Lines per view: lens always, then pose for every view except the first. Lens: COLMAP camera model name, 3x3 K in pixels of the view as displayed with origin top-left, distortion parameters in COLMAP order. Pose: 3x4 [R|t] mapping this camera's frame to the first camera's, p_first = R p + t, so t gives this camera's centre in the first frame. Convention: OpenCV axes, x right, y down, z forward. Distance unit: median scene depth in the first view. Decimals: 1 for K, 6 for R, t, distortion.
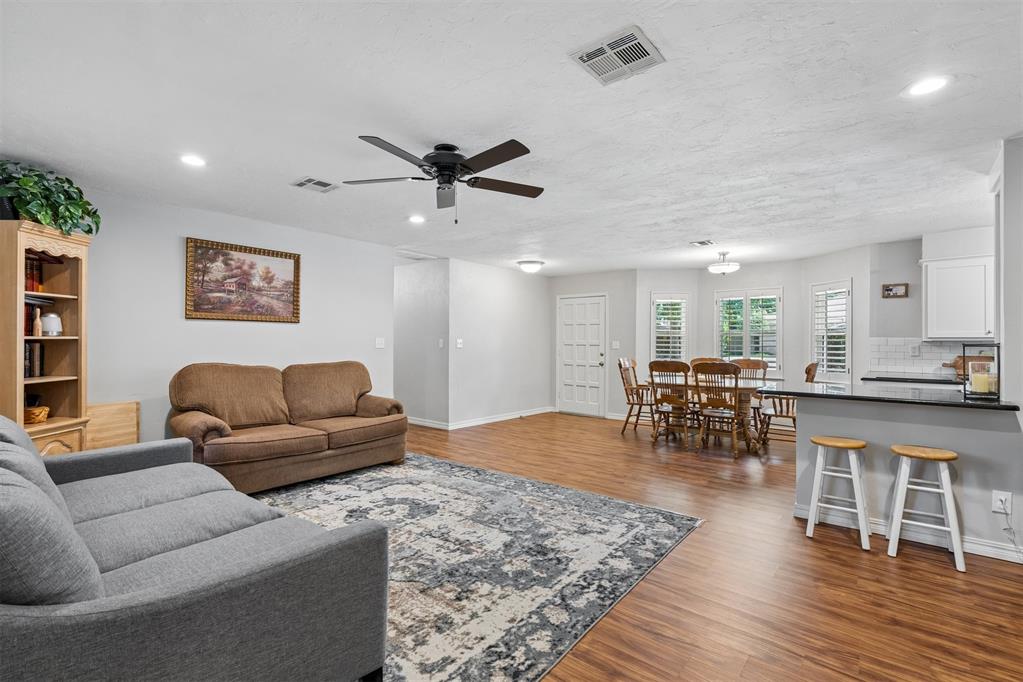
lens RADIAL K [[463.0, 0, 518.2], [0, 463.0, 343.6], [0, 0, 1]] dist [-0.005203, 0.002178]
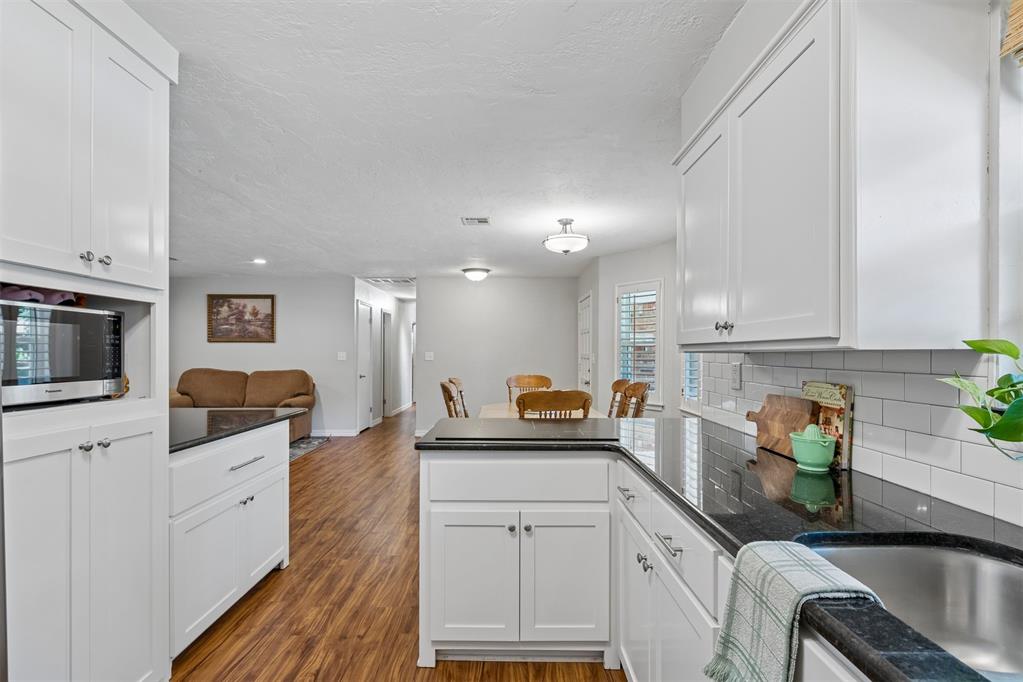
lens RADIAL K [[463.0, 0, 528.7], [0, 463.0, 359.6], [0, 0, 1]] dist [-0.005203, 0.002178]
pose [[0.659592, 0.007133, -0.751590, 1.282818], [0.002120, 0.999933, 0.011351, -0.005436], [0.751621, -0.009080, 0.659533, 0.724223]]
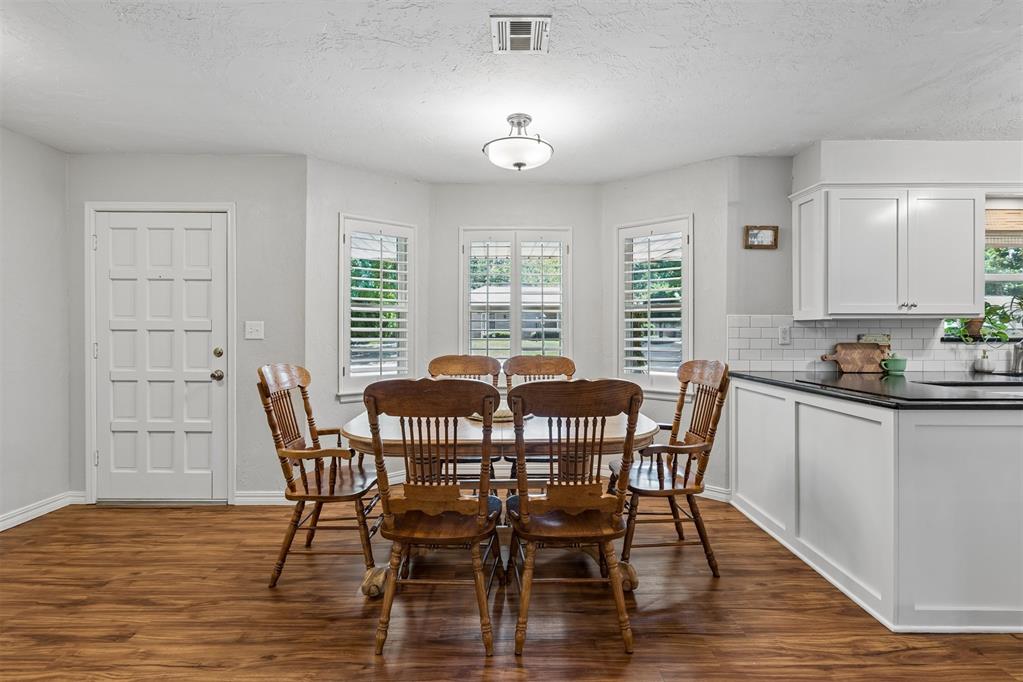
lens RADIAL K [[463.0, 0, 509.4], [0, 463.0, 332.8], [0, 0, 1]] dist [-0.005203, 0.002178]
pose [[0.770786, -0.008107, 0.637042, 0.213738], [0.004388, 0.999963, 0.007416, 0.006461], [-0.637078, -0.002921, 0.770793, 0.929208]]
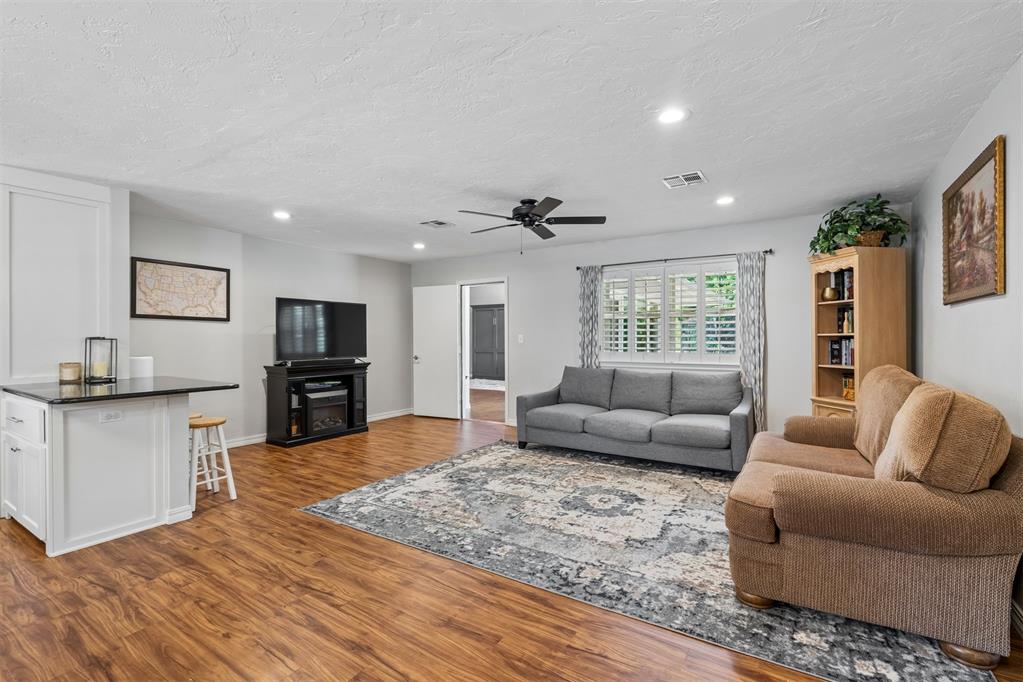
lens RADIAL K [[463.0, 0, 508.9], [0, 463.0, 337.6], [0, 0, 1]] dist [-0.005203, 0.002178]
pose [[-0.995120, -0.002735, -0.098630, 0.029554], [-0.003088, 0.999989, 0.003423, -0.003982], [0.098620, 0.003711, -0.995118, 1.562201]]
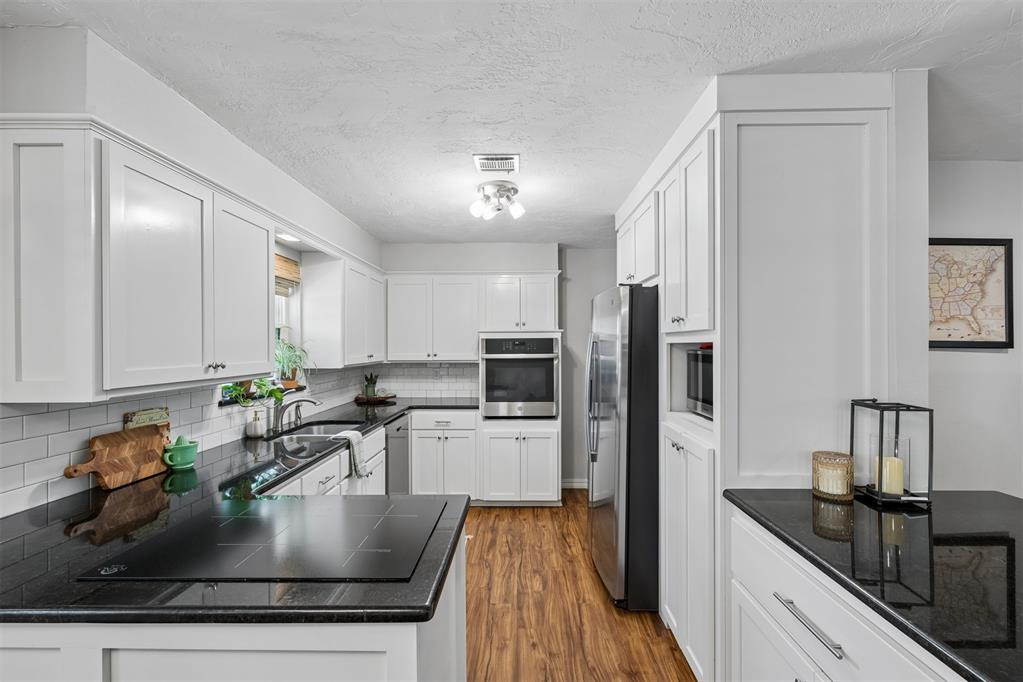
lens RADIAL K [[463.0, 0, 516.5], [0, 463.0, 343.1], [0, 0, 1]] dist [-0.005203, 0.002178]
pose [[-0.622424, 0.003902, 0.782670, 0.569293], [0.004062, 0.999990, -0.001755, -0.047747], [-0.782669, 0.002086, -0.622434, 1.132896]]
